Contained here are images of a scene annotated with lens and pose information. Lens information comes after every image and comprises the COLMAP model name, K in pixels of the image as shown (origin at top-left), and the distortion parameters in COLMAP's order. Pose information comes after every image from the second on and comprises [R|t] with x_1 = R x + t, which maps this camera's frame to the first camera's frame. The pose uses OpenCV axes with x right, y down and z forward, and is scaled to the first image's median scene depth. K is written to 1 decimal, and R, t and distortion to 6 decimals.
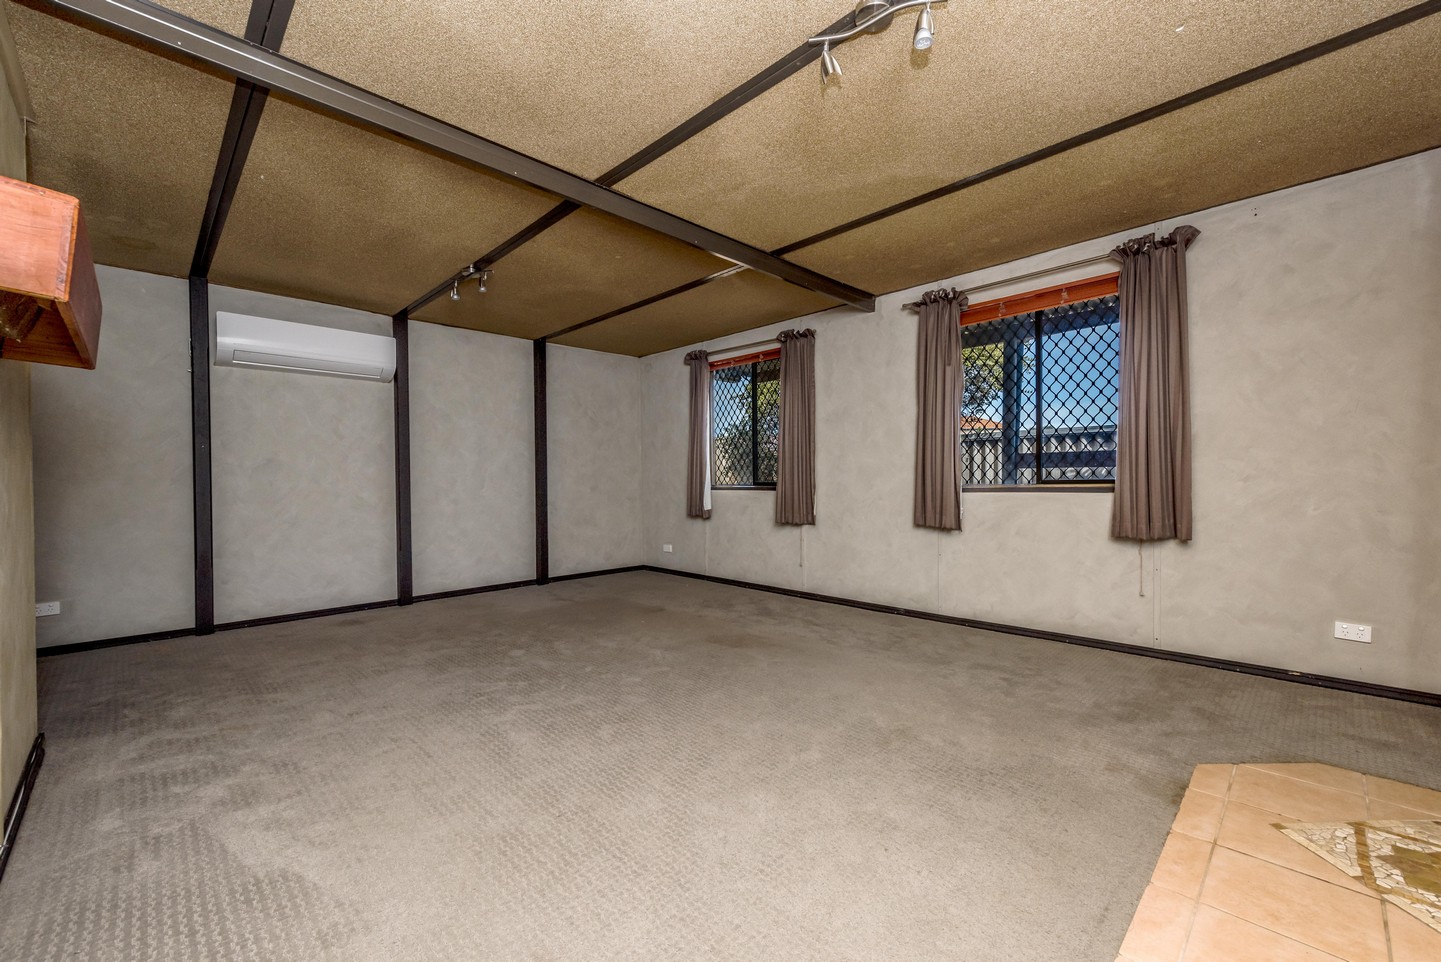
lens RADIAL K [[584.3, 0, 714.9], [0, 584.3, 484.5], [0, 0, 1]] dist [0.014532, -0.002209]
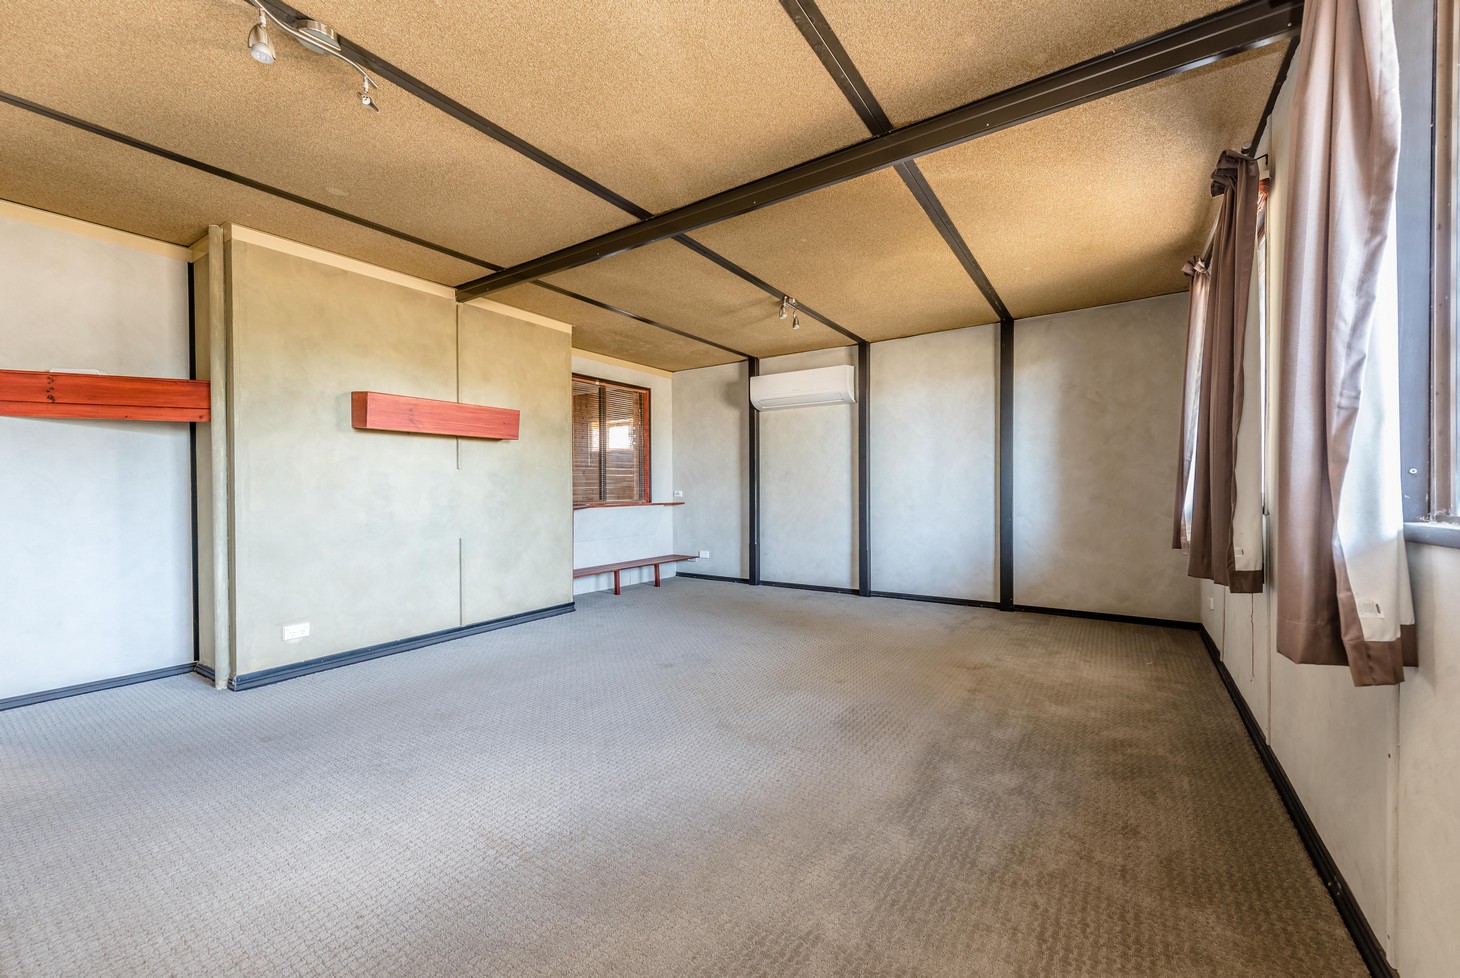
lens RADIAL K [[592.0, 0, 722.5], [0, 592.0, 490.4], [0, 0, 1]] dist [0.014532, -0.002209]
pose [[0.195149, 0.012889, -0.980689, 0.580270], [-0.001100, 0.999916, 0.012923, -0.015323], [0.980773, -0.001443, 0.195146, 0.538945]]
